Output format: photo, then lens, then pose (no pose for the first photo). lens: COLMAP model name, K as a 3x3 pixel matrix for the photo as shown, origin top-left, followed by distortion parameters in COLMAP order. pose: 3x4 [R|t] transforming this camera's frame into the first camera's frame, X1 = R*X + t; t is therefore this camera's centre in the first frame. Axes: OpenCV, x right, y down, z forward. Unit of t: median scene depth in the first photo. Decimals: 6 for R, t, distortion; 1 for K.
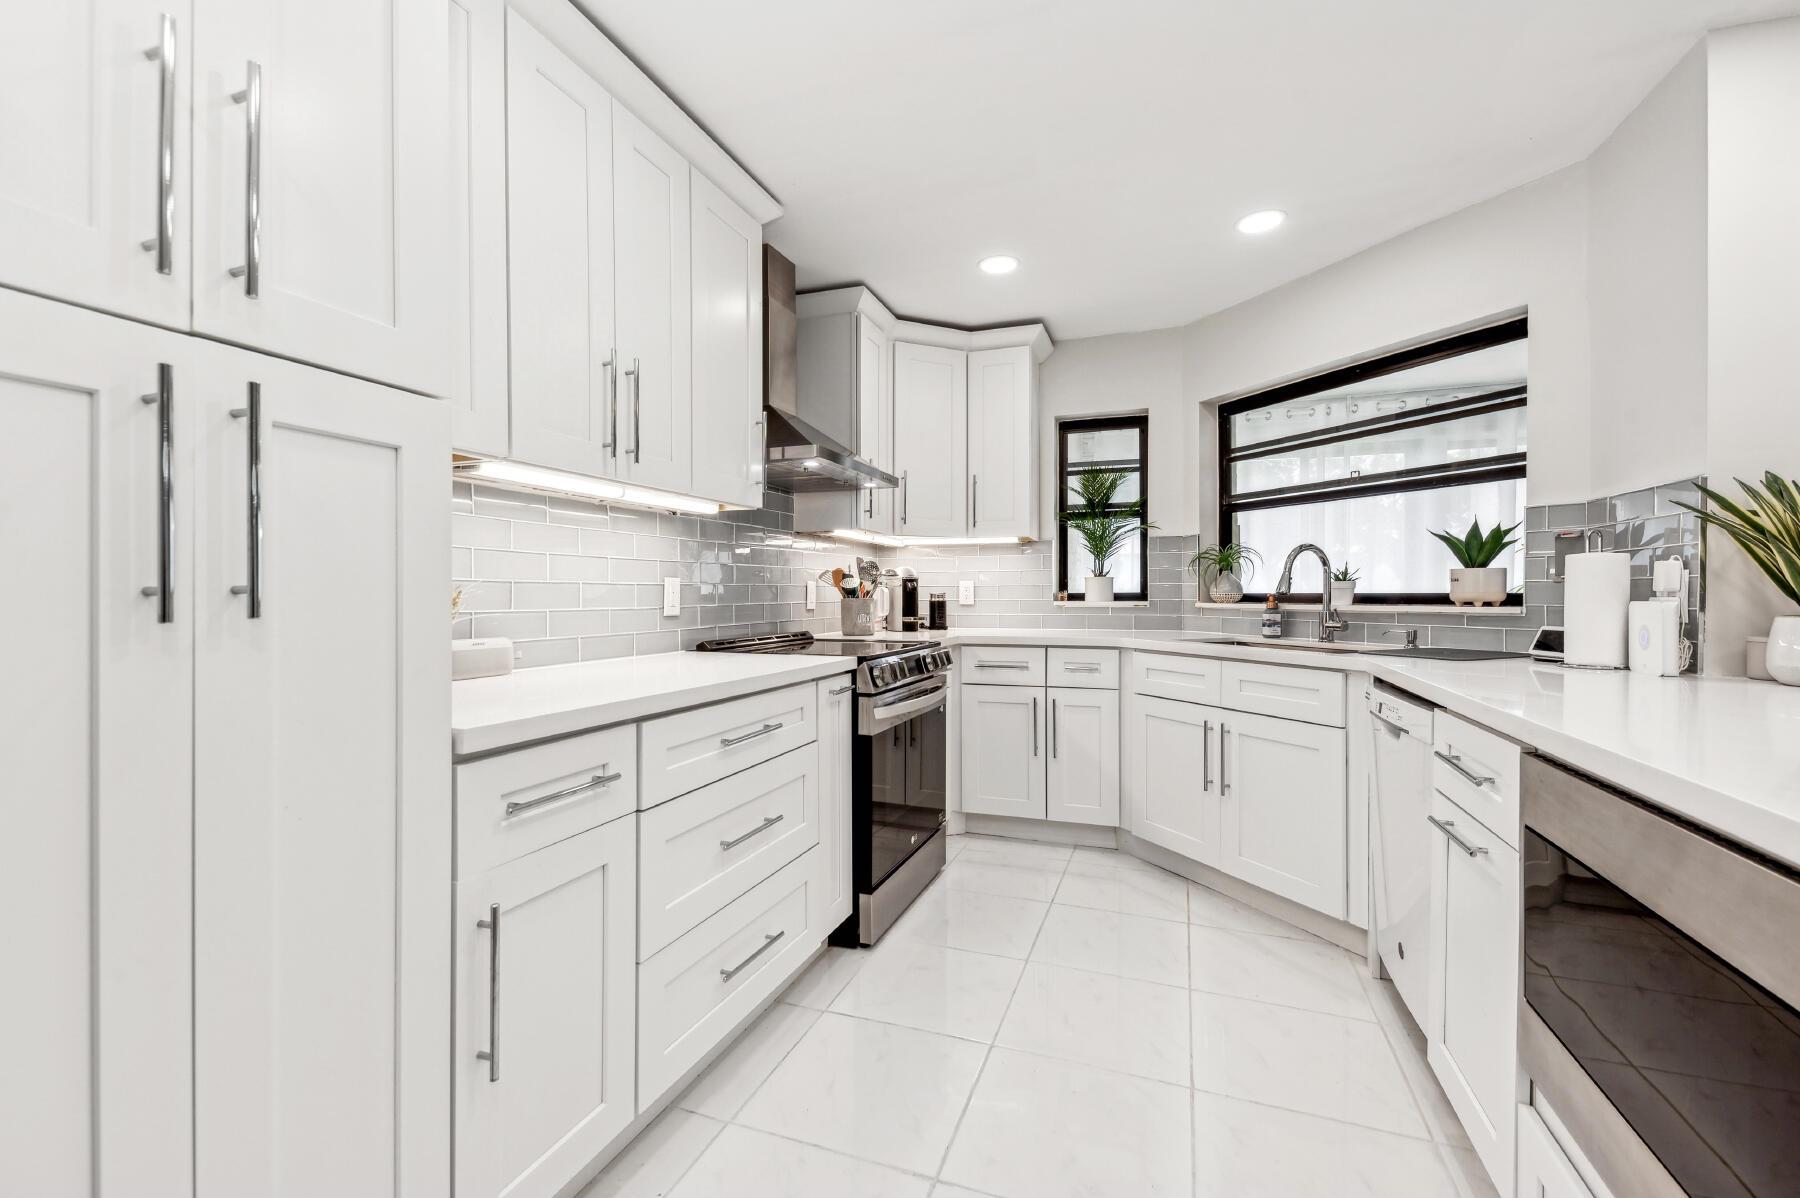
lens RADIAL K [[769.3, 0, 900.3], [0, 769.3, 588.8], [0, 0, 1]] dist [0.011081, 0.000093]
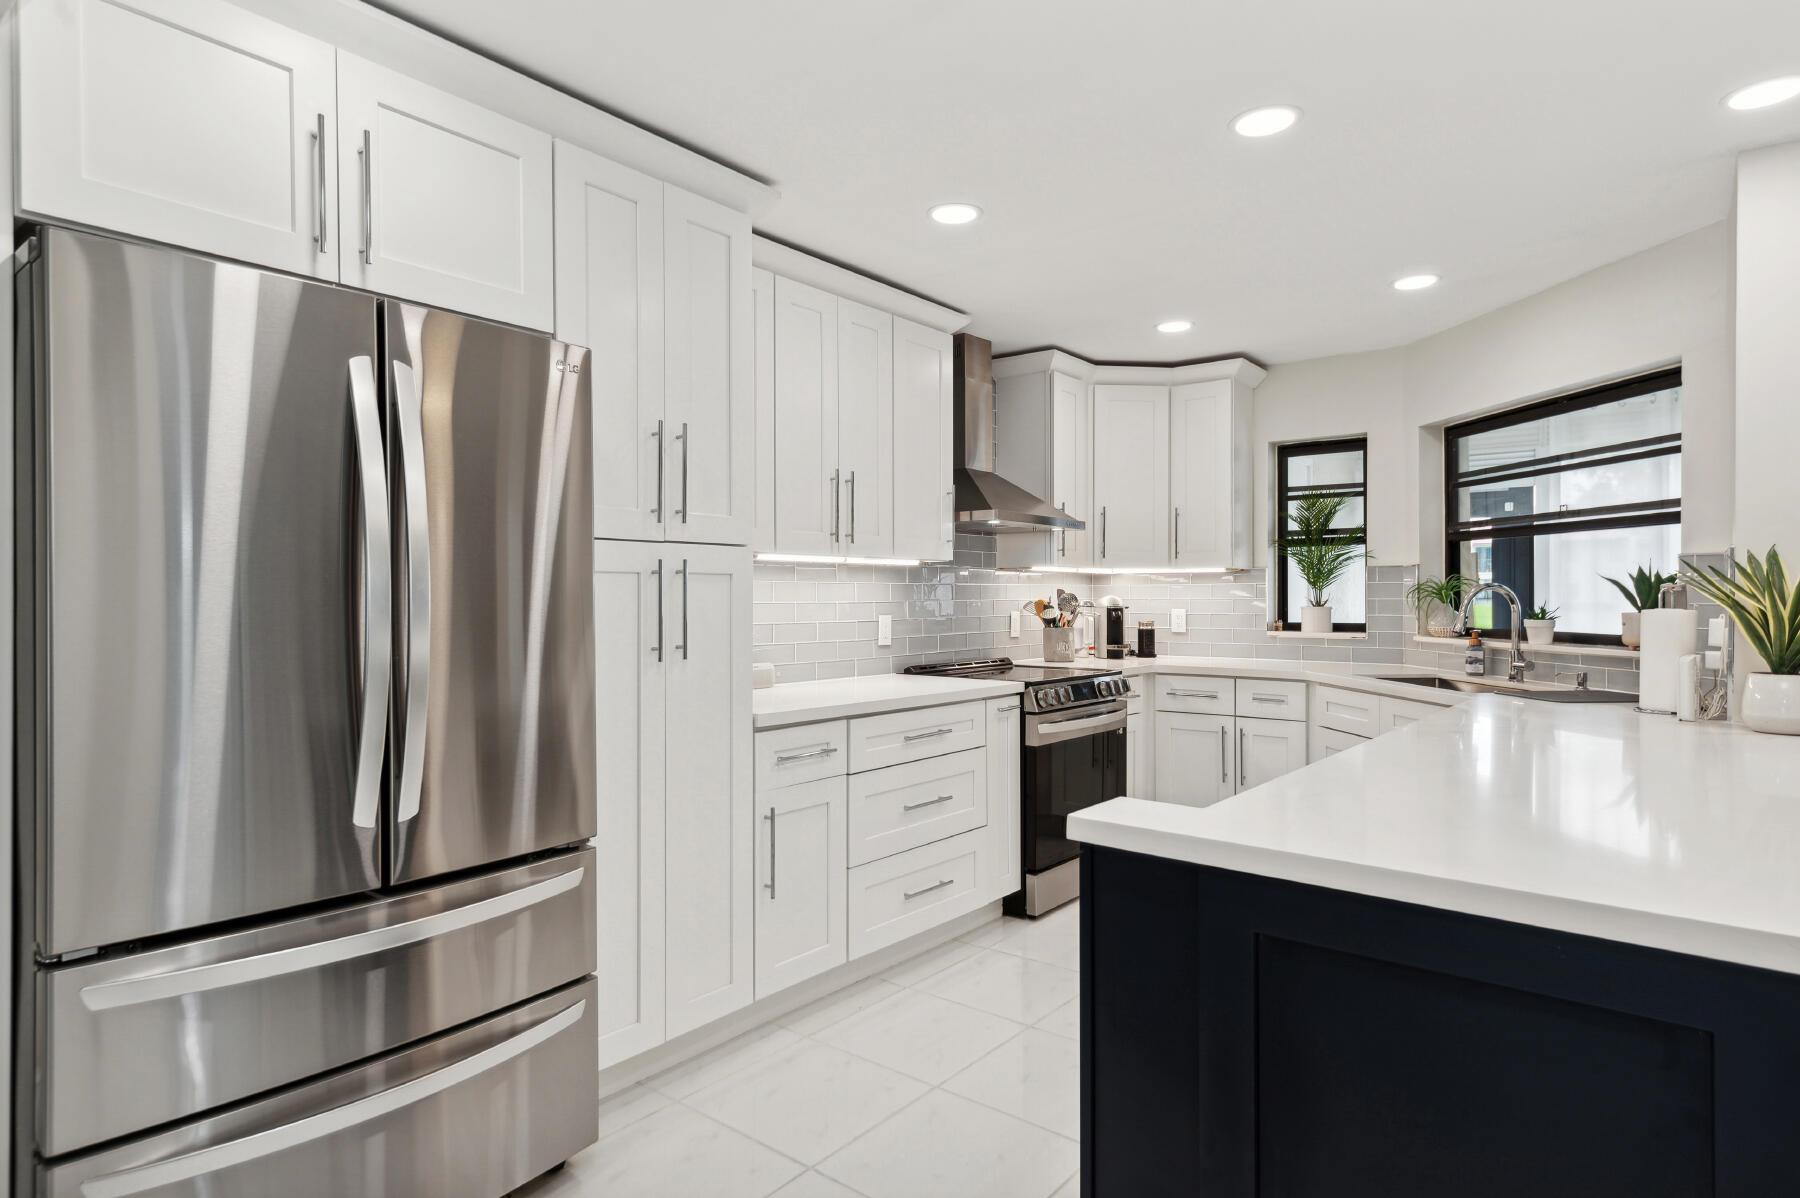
lens RADIAL K [[995.0, 0, 897.2], [0, 995.0, 596.9], [0, 0, 1]] dist [0.002533, -0.000073]
pose [[0.948575, 0.002901, -0.316541, 0.186237], [-0.000671, 0.999974, 0.007154, -0.043790], [0.316553, -0.006573, 0.948552, -0.421866]]
